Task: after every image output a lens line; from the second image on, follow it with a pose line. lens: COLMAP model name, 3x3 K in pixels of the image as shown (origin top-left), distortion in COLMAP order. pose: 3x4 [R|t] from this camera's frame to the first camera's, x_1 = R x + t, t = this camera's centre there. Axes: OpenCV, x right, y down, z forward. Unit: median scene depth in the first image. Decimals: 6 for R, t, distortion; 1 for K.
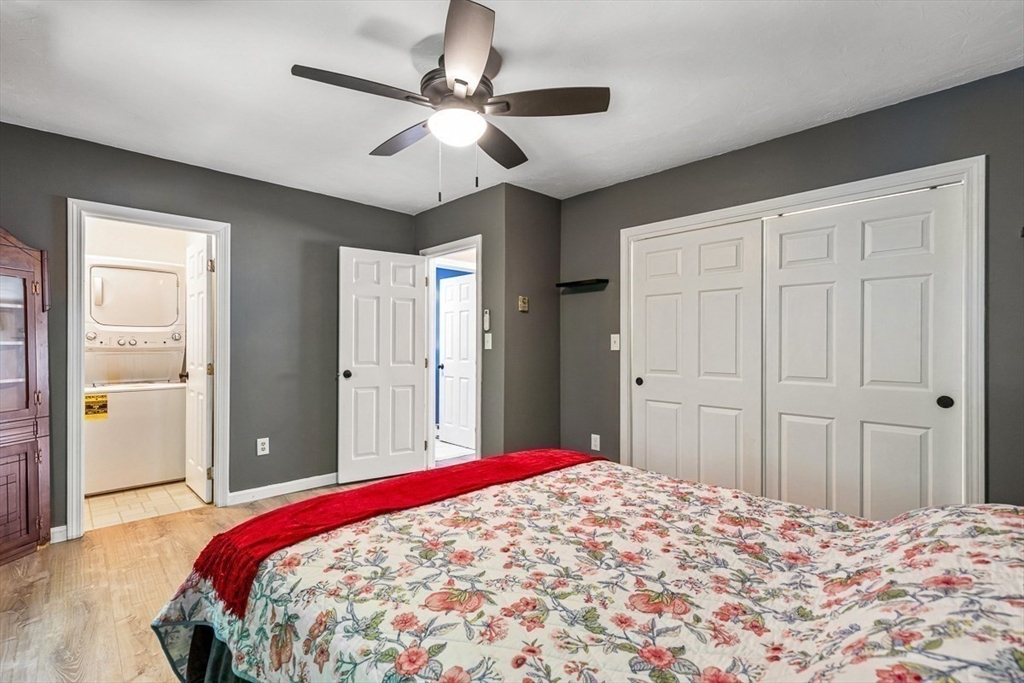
lens RADIAL K [[464.4, 0, 513.2], [0, 464.4, 342.2], [0, 0, 1]] dist [0.004926, -0.000720]
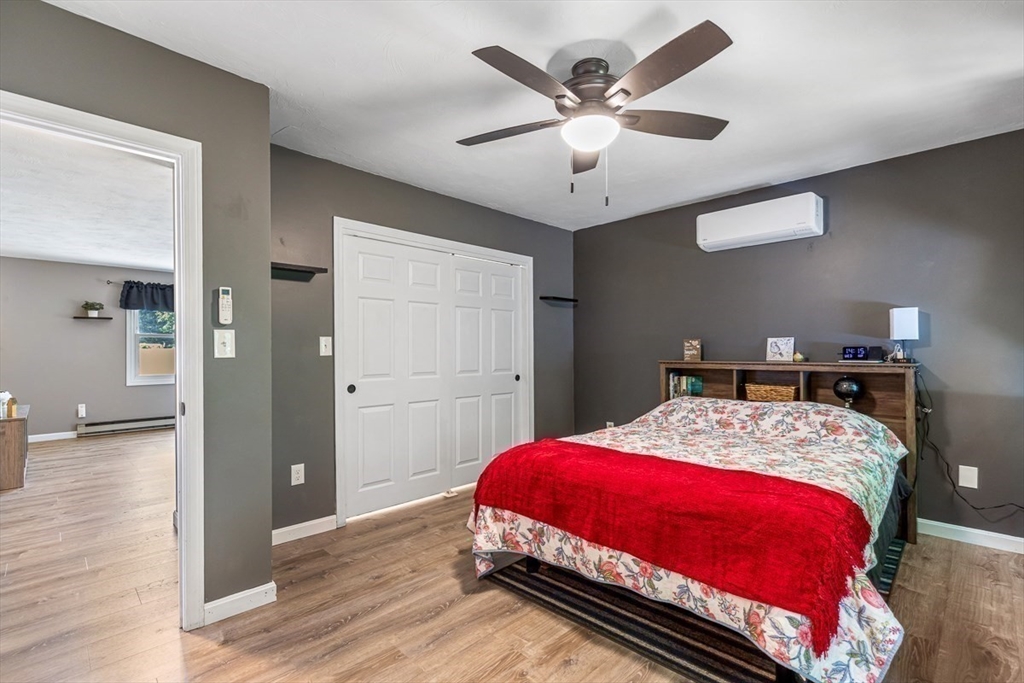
lens RADIAL K [[467.4, 0, 513.4], [0, 467.4, 343.4], [0, 0, 1]] dist [0.006742, -0.000735]
pose [[-0.016411, 0.009452, 0.999821, -0.659471], [0.001287, 0.999955, -0.009432, 0.003653], [-0.999864, 0.001132, -0.016423, 0.694937]]
